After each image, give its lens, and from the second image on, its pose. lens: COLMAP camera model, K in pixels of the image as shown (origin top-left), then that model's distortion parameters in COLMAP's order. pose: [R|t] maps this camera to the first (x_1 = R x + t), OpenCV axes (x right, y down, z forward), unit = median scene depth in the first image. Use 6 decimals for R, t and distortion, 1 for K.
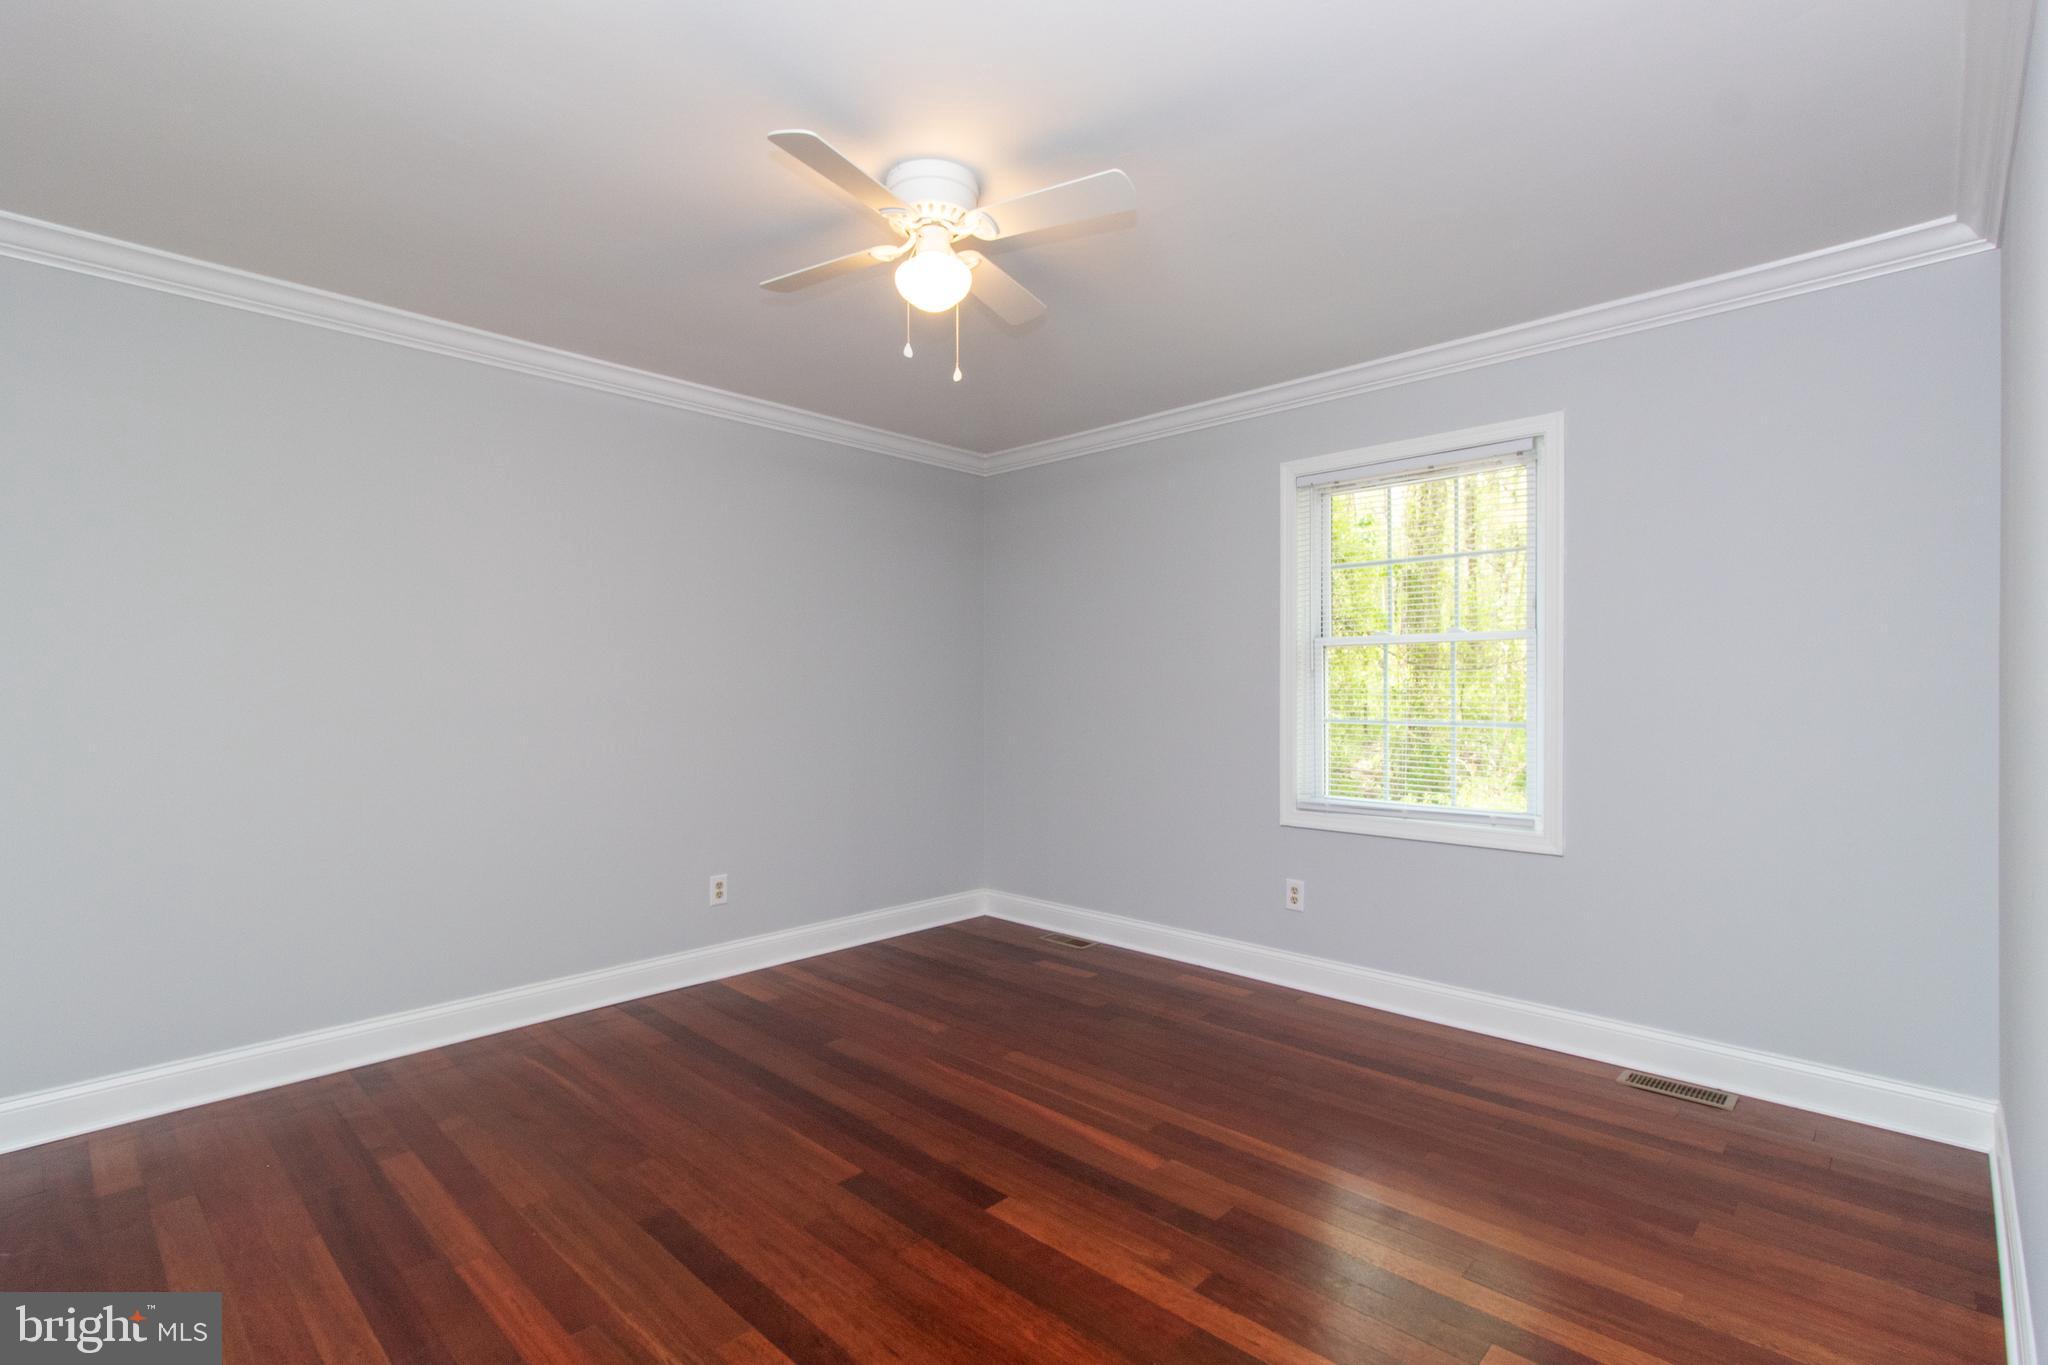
lens RADIAL K [[985.6, 0, 1024.0], [0, 985.6, 682.5], [0, 0, 1]] dist [0.002575, -0.000176]
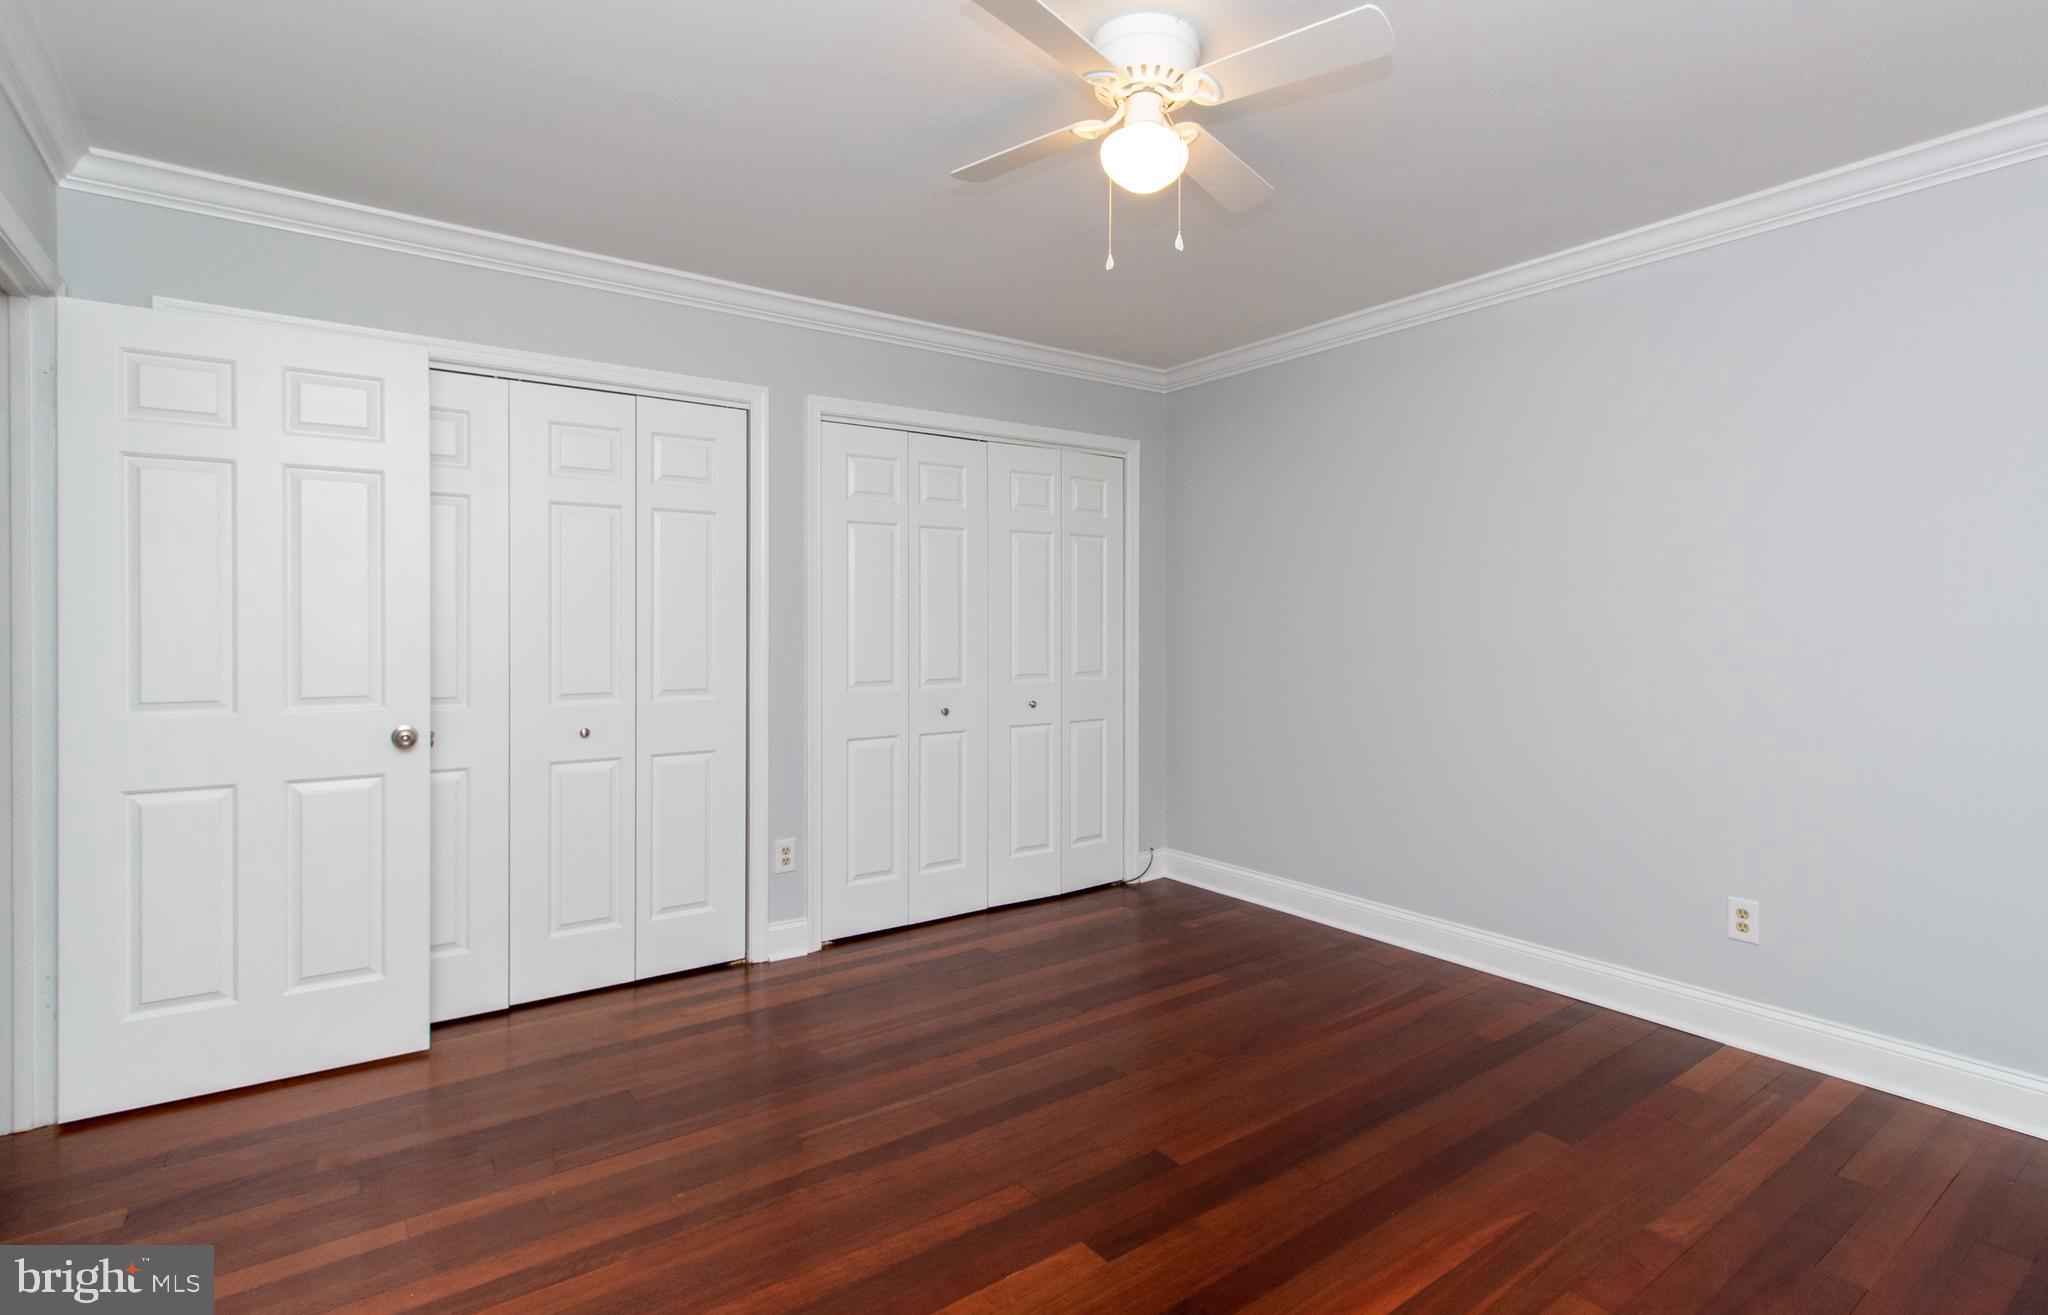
lens RADIAL K [[961.0, 0, 1030.8], [0, 961.0, 620.7], [0, 0, 1]] dist [-0.001583, -0.000235]
pose [[-0.172886, -0.001038, -0.984941, 0.648493], [0.002982, 0.999994, -0.001577, -0.001807], [0.984937, -0.003210, -0.172882, 0.907109]]
